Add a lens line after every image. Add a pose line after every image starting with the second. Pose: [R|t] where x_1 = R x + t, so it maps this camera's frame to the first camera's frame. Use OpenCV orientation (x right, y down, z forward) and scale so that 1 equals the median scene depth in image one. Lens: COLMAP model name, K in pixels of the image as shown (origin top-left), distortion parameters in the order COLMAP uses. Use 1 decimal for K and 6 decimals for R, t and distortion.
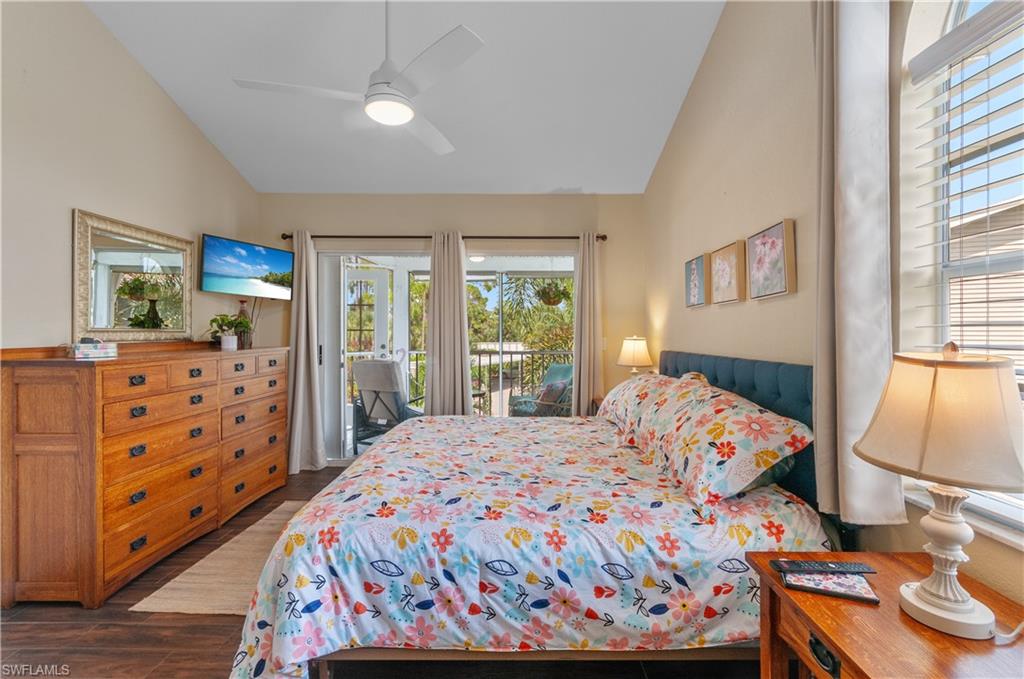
lens RADIAL K [[467.9, 0, 510.1], [0, 467.9, 320.6], [0, 0, 1]] dist [-0.000504, -0.000022]
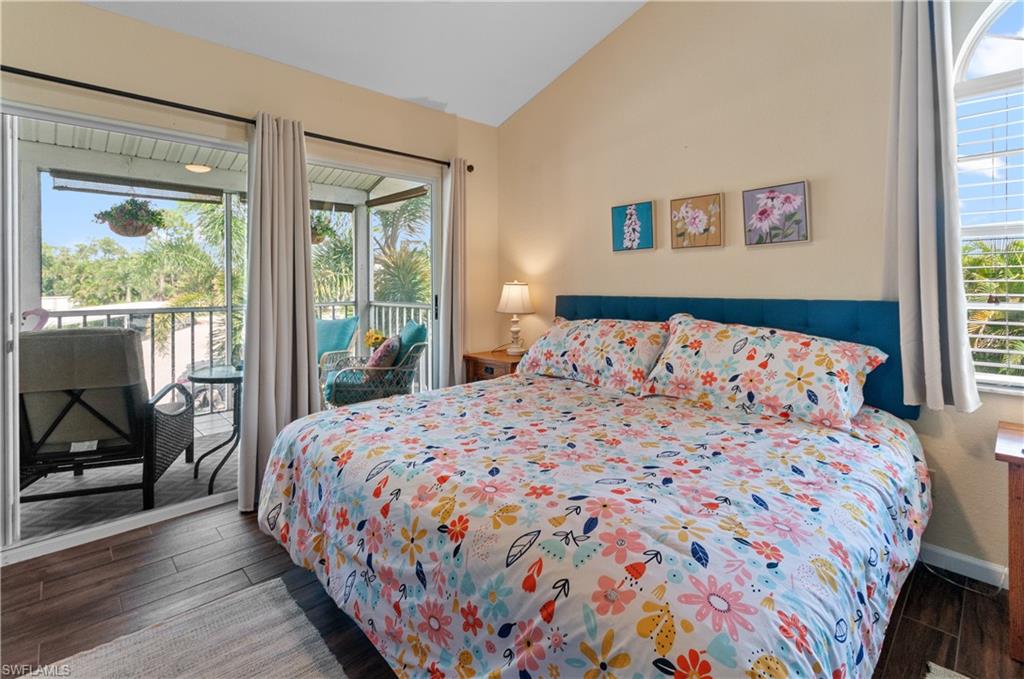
lens RADIAL K [[485.1, 0, 517.3], [0, 485.1, 271.3], [0, 0, 1]] dist [0.003184, 0.000545]
pose [[0.697867, 0.007819, 0.716184, -0.647009], [-0.012351, 0.999923, 0.001118, 0.020488], [-0.716121, -0.009626, 0.697910, 0.518067]]
